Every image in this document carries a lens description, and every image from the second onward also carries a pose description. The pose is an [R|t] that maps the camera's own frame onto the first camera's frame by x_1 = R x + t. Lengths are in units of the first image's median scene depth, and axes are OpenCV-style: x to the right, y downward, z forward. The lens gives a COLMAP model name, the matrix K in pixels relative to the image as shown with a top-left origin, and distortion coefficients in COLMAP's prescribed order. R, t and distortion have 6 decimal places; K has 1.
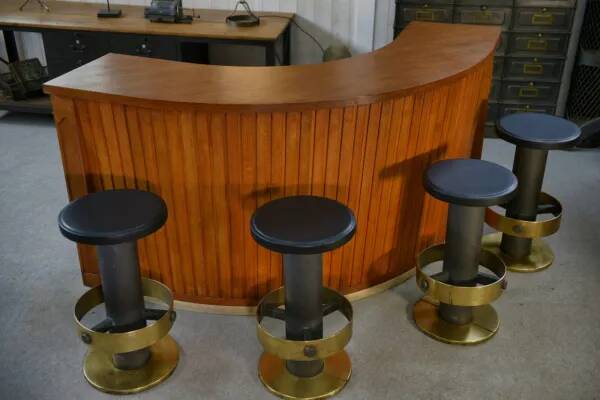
lens RADIAL K [[613.0, 0, 319.9], [0, 613.0, 172.9], [0, 0, 1]] dist [0.072339, -0.001131]
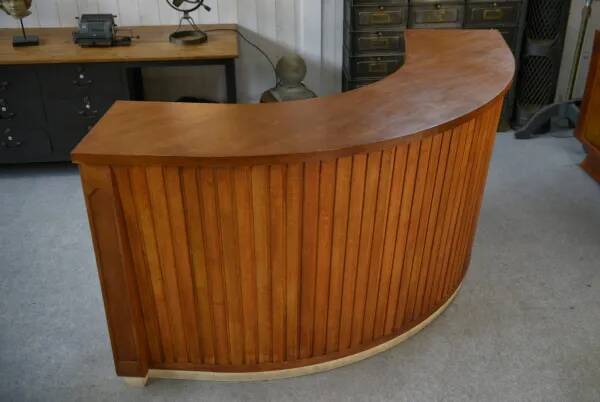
lens RADIAL K [[613.0, 0, 319.9], [0, 613.0, 173.9], [0, 0, 1]] dist [0.072339, -0.001131]
pose [[0.966899, -0.128560, 0.220408, -0.172211], [0.124538, 0.991695, 0.032108, -0.055564], [-0.222705, -0.003596, 0.974879, 0.073801]]
